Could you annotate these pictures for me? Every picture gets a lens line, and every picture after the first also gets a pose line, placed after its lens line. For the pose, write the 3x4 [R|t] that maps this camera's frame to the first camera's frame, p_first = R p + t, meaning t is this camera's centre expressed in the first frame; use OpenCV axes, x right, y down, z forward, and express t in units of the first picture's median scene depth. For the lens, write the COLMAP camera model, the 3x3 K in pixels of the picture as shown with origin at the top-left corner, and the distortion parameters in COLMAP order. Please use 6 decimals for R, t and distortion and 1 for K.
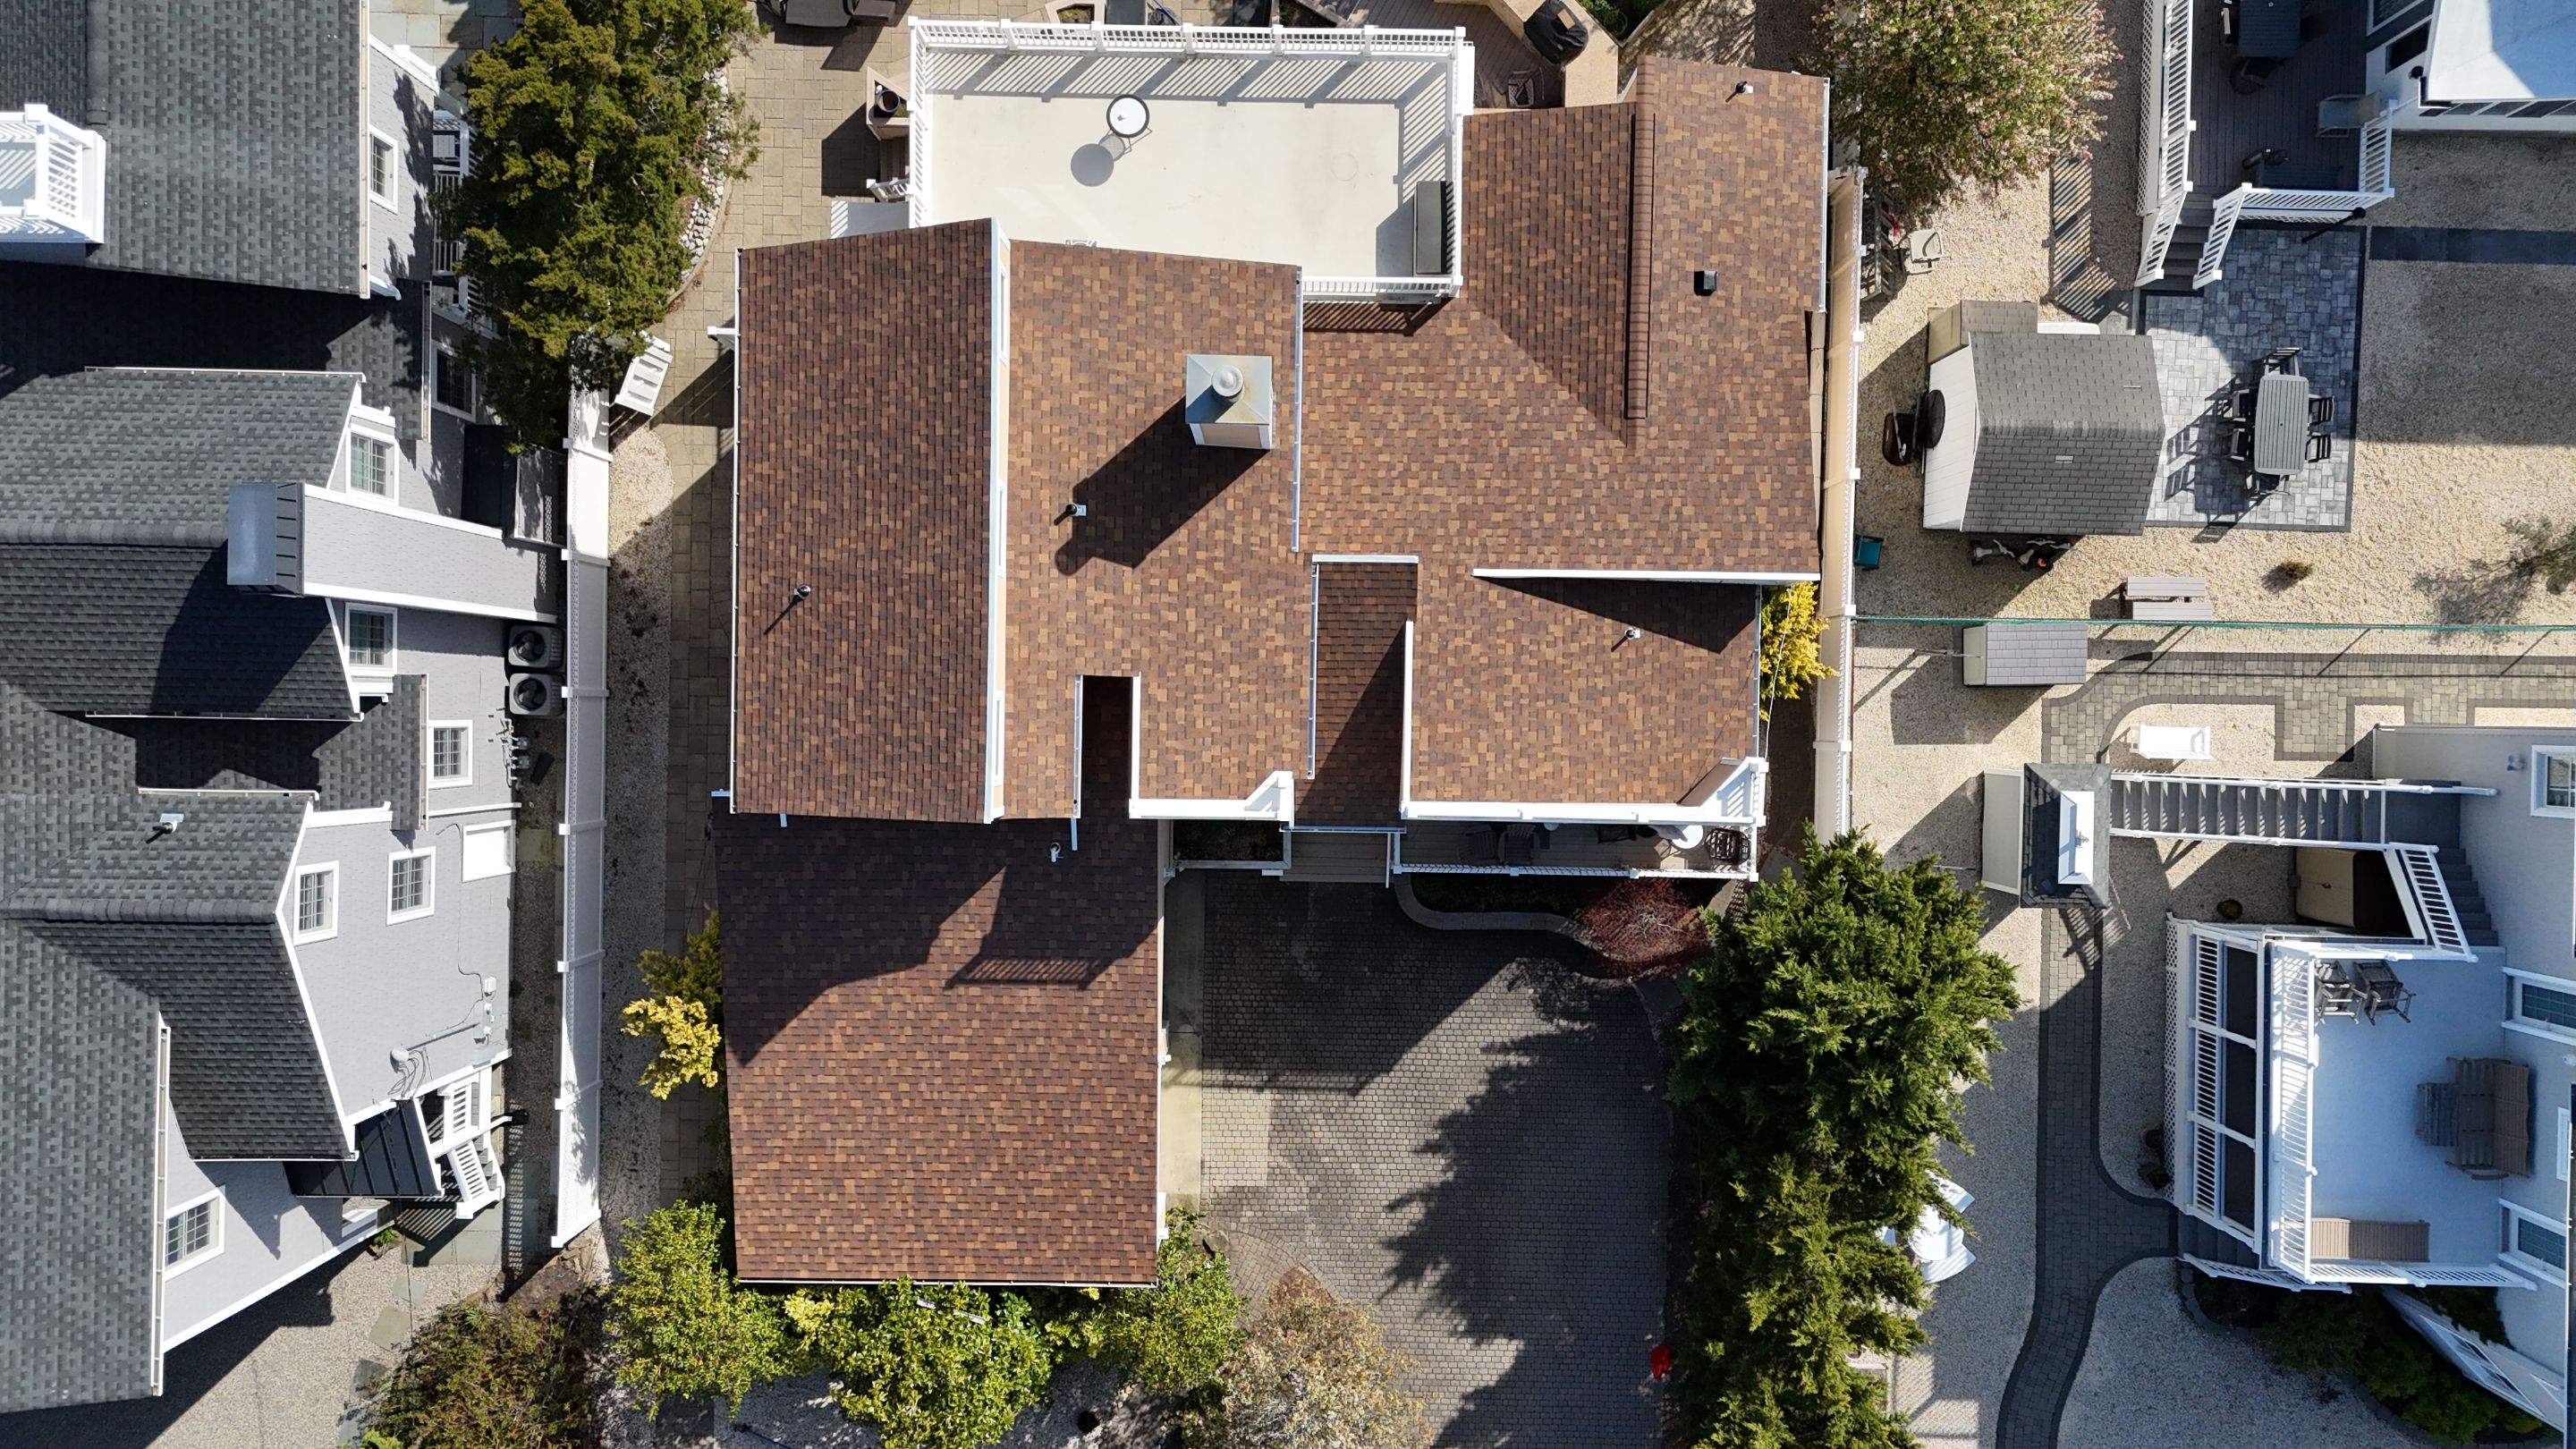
lens RADIAL K [[1892.4, 0, 1282.3], [0, 1892.4, 727.4], [0, 0, 1]] dist [0.072204, -0.062894]
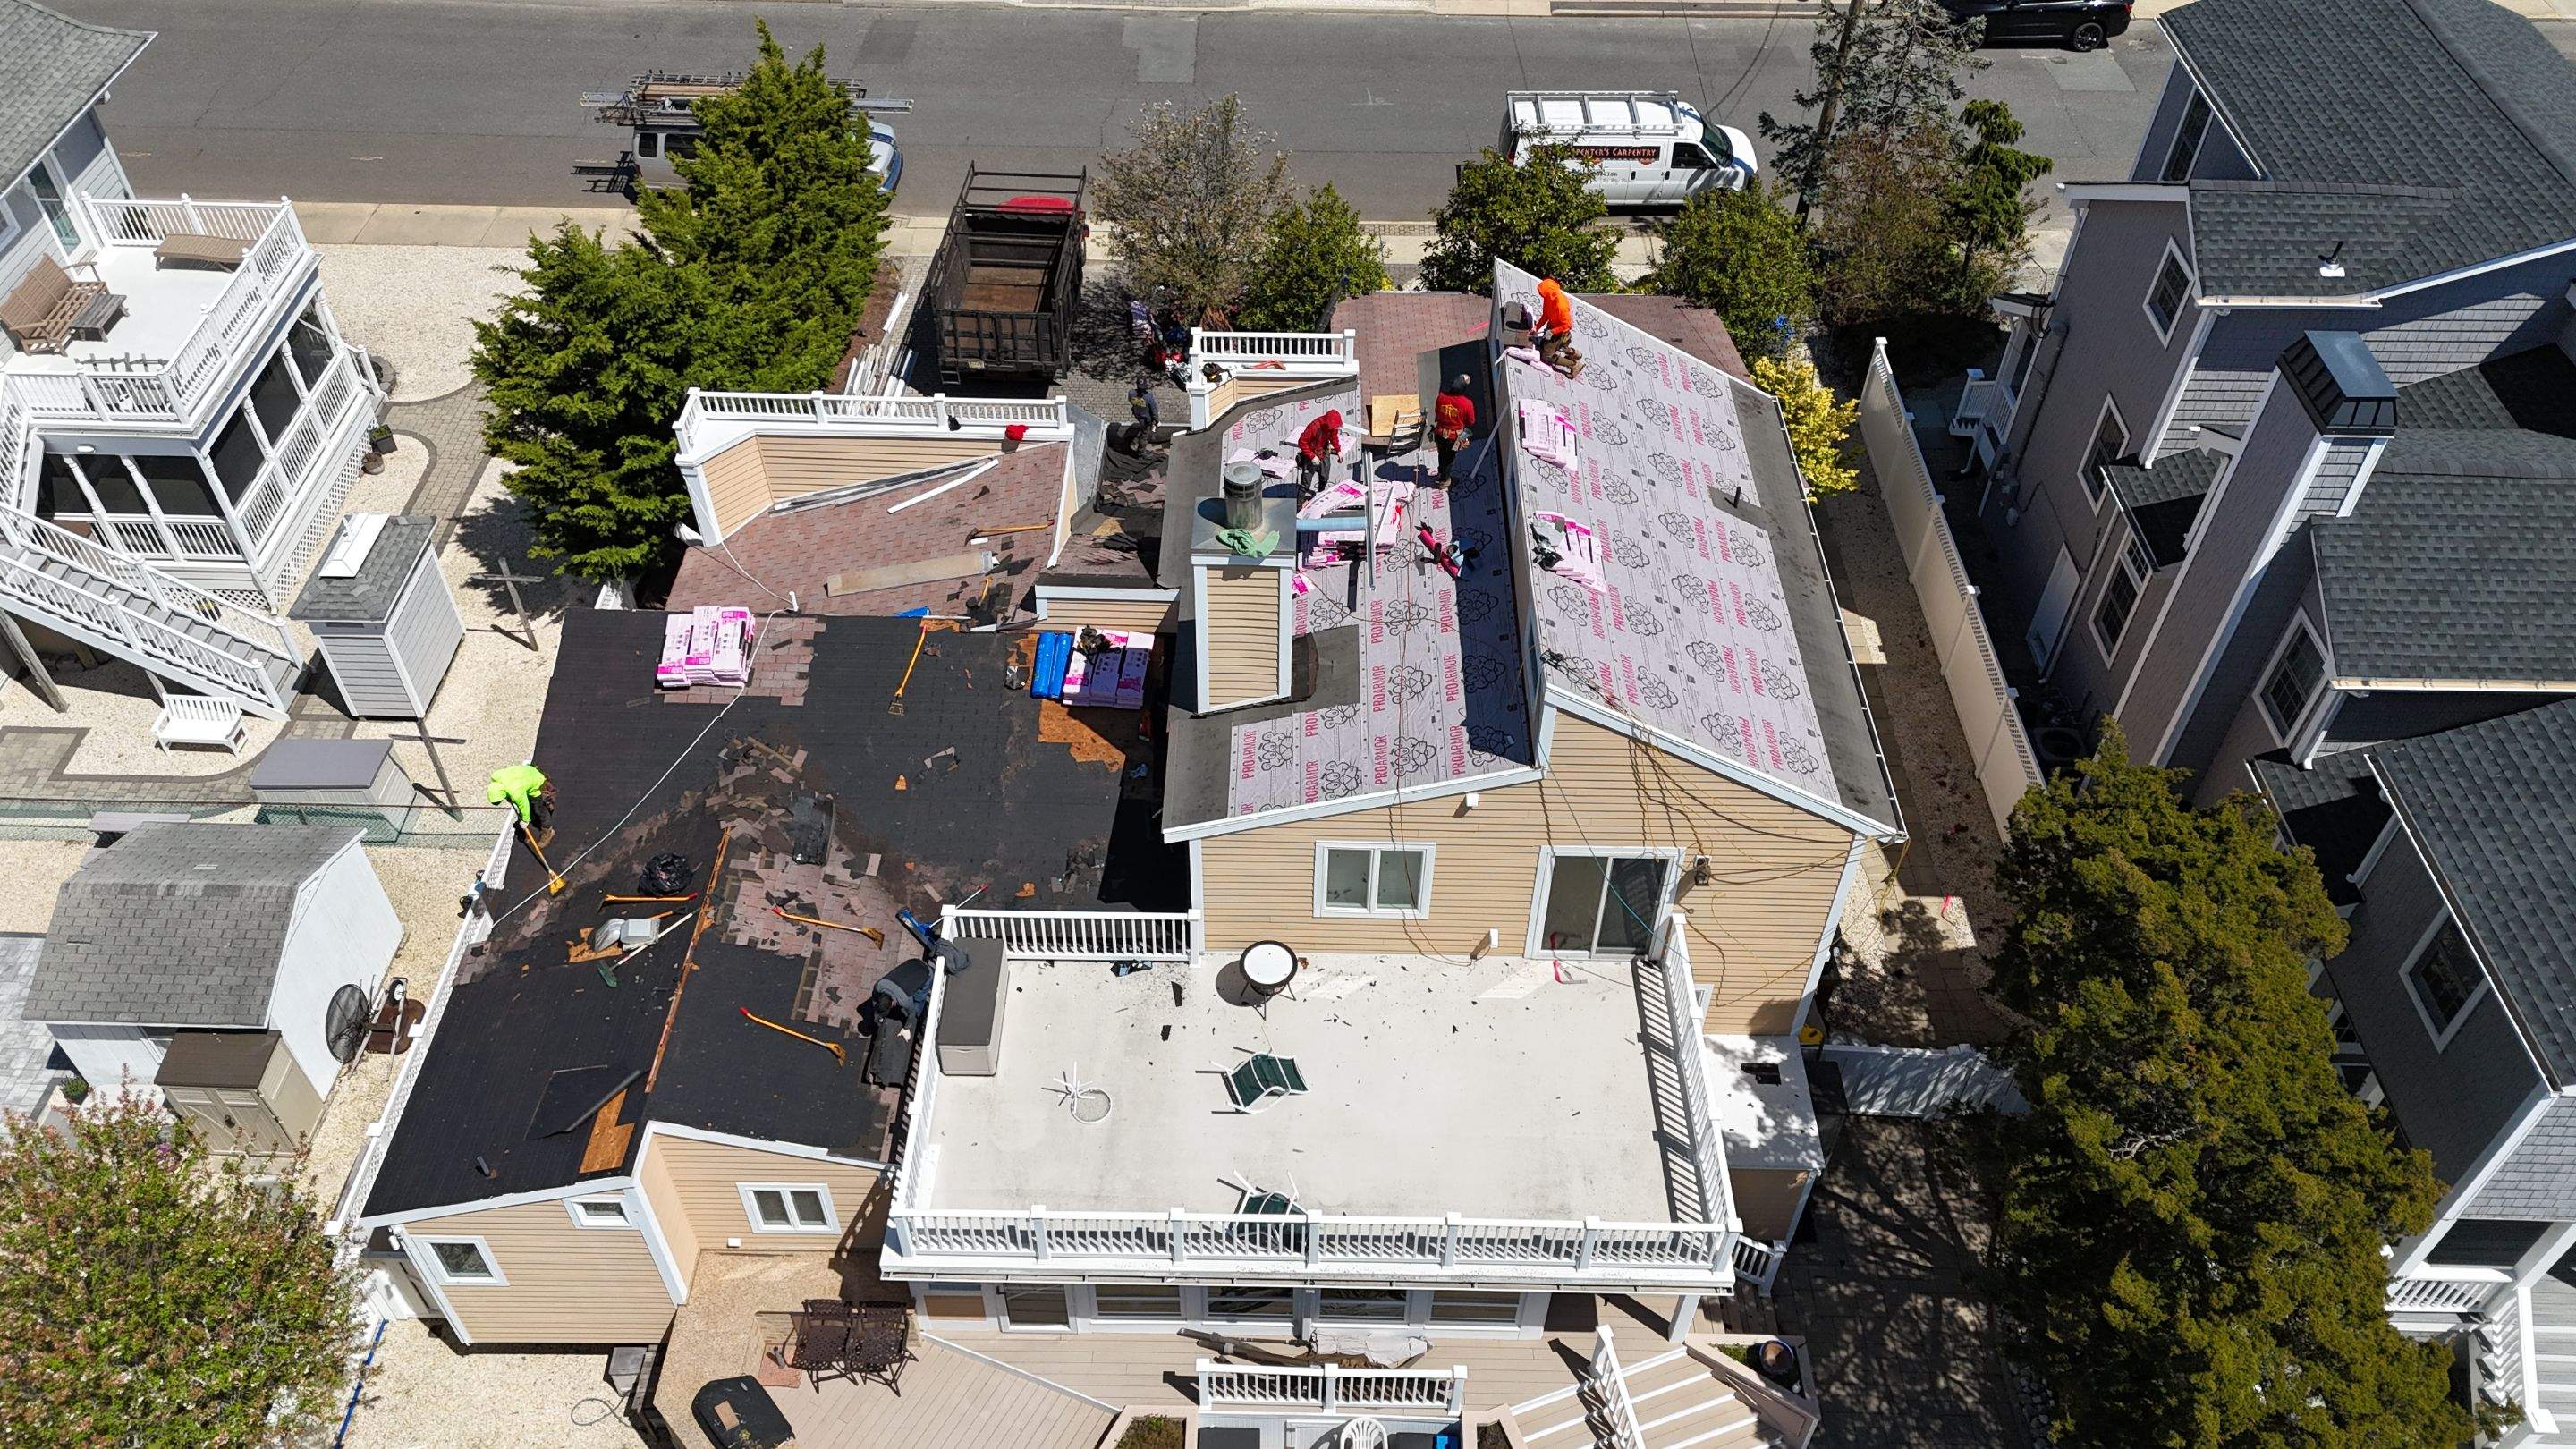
lens RADIAL K [[1892.4, 0, 1294.7], [0, 1892.4, 719.1], [0, 0, 1]] dist [0.072204, -0.062894]
pose [[-0.999947, 0.001860, -0.010152, -0.034243], [-0.008461, -0.711067, 0.703073, -0.678636], [-0.005911, 0.703122, 0.711045, 0.400687]]
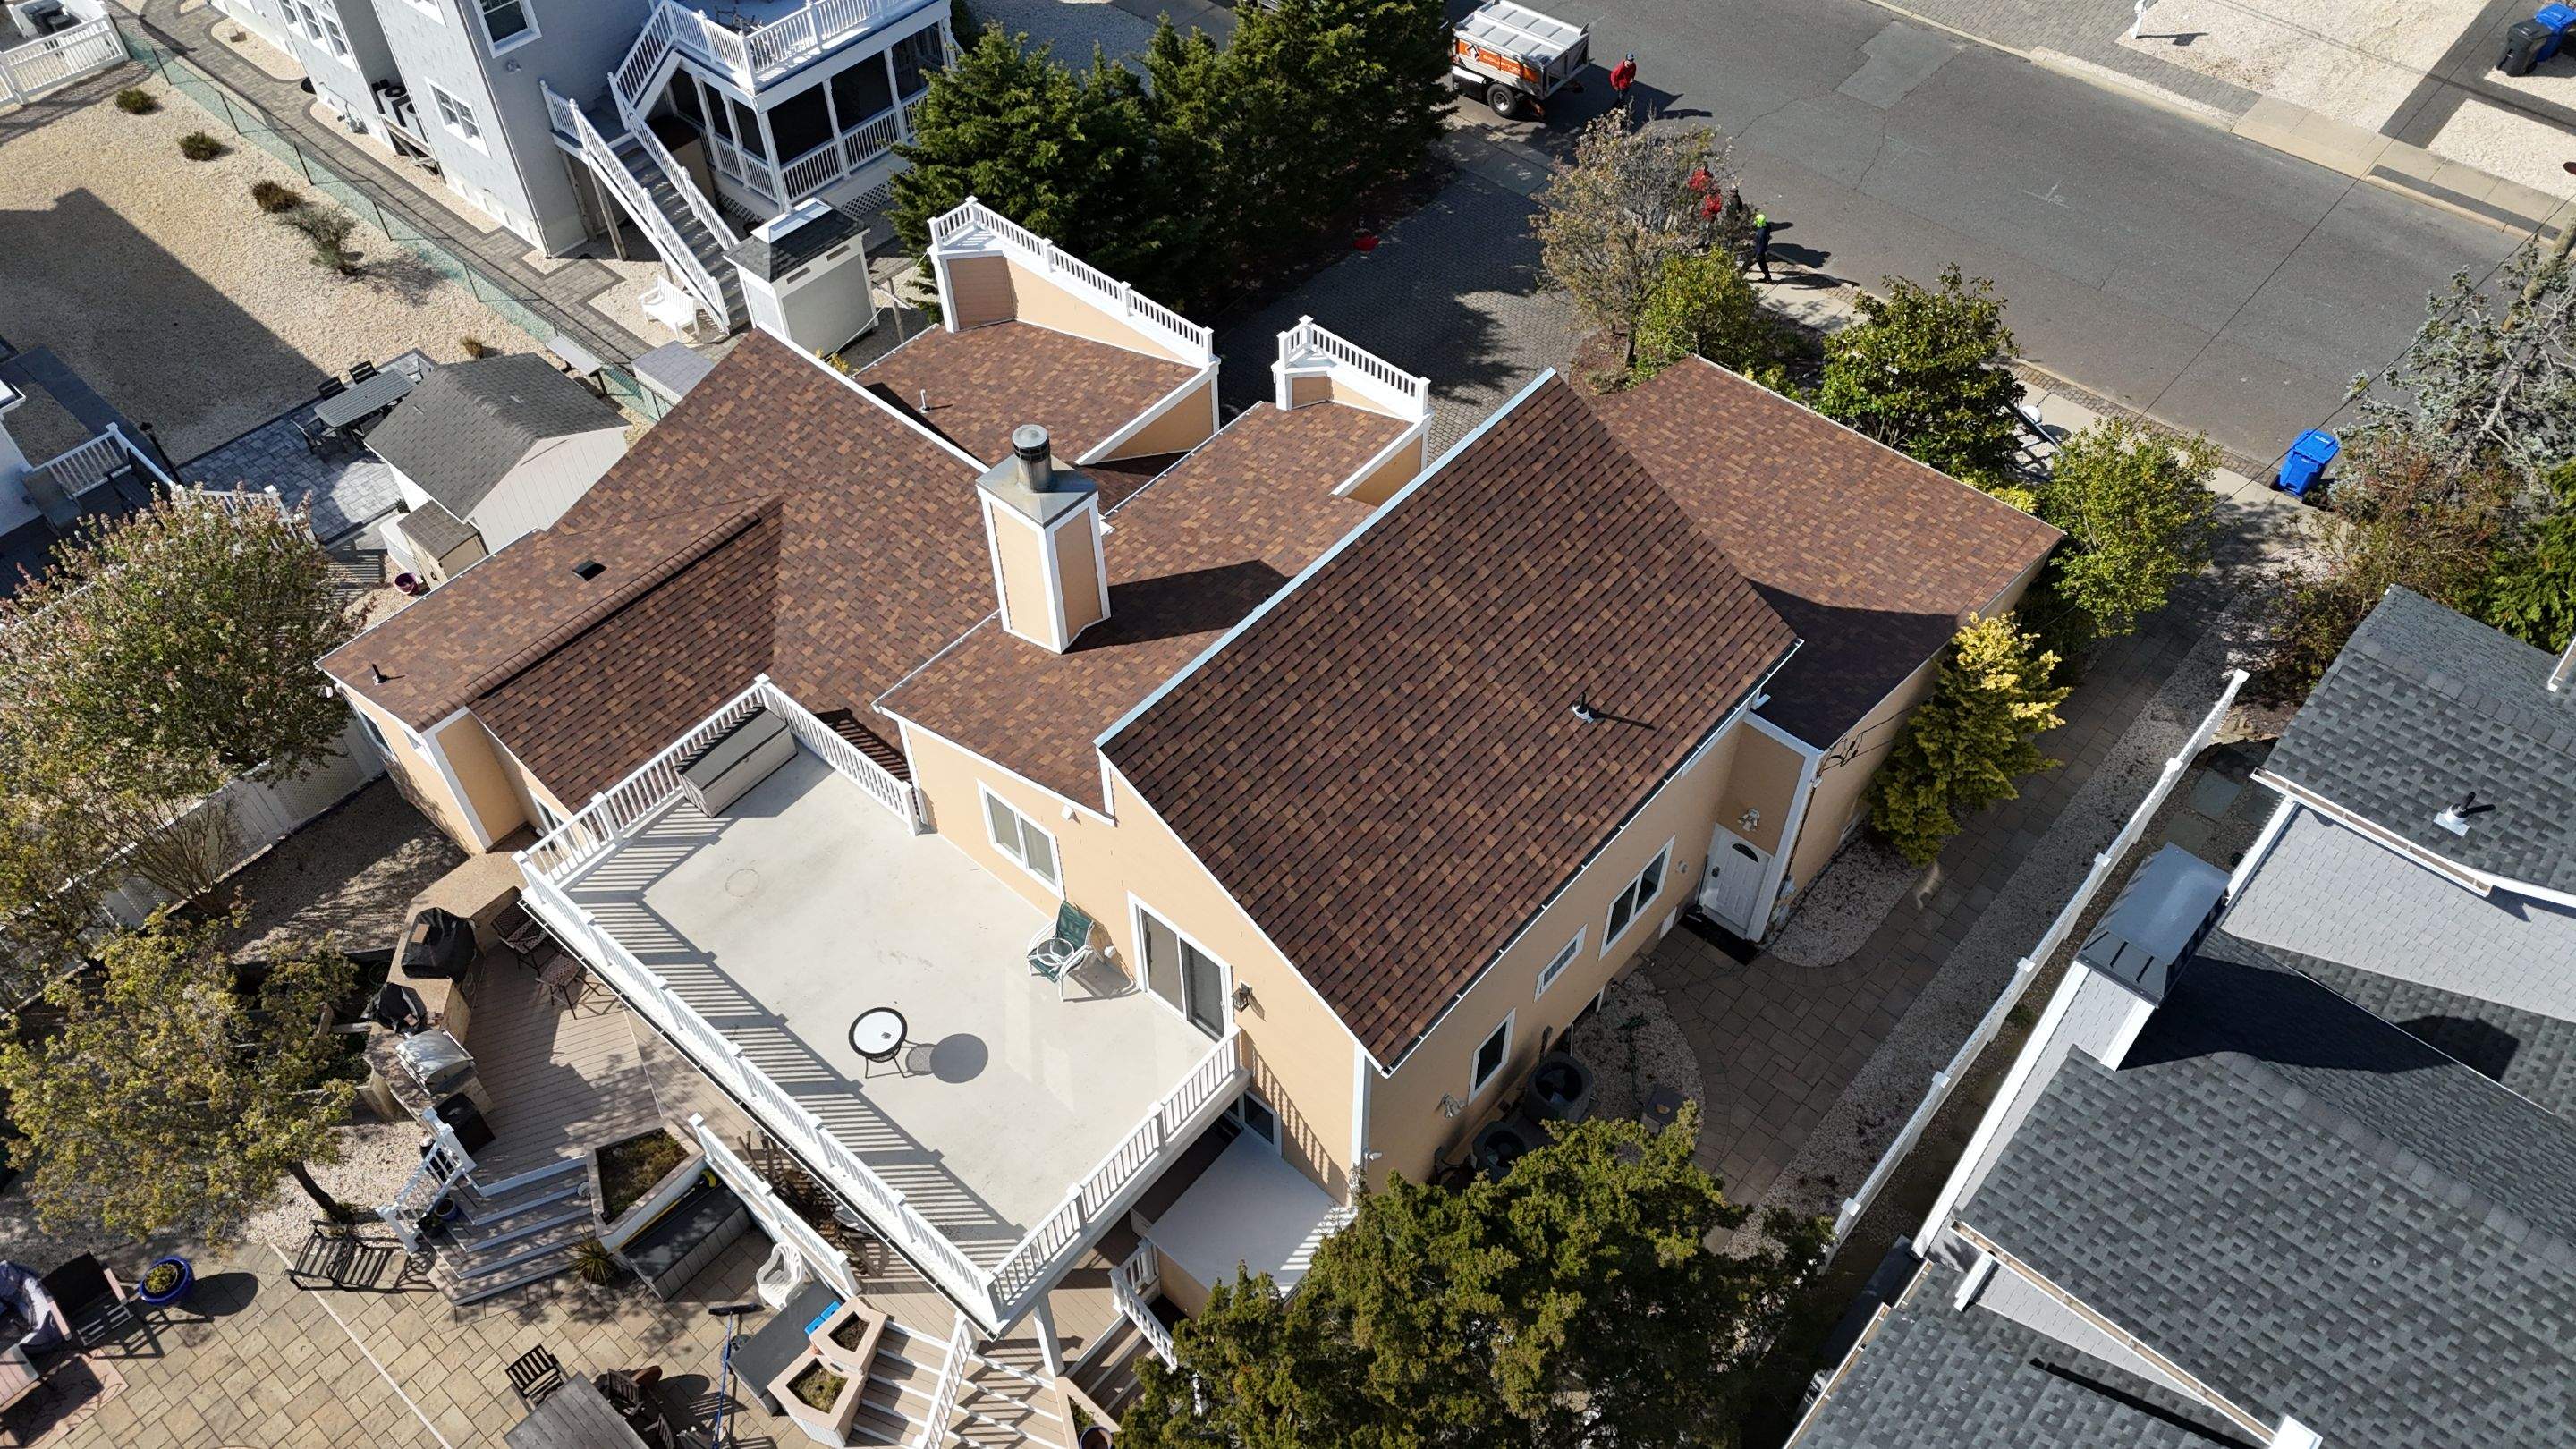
lens RADIAL K [[1892.4, 0, 1294.3], [0, 1892.4, 726.3], [0, 0, 1]] dist [0.072204, -0.062894]
pose [[-0.766214, -0.479119, 0.428207, -0.456642], [0.642453, -0.584680, 0.495382, -0.501092], [0.013017, 0.654671, 0.755802, 0.347176]]
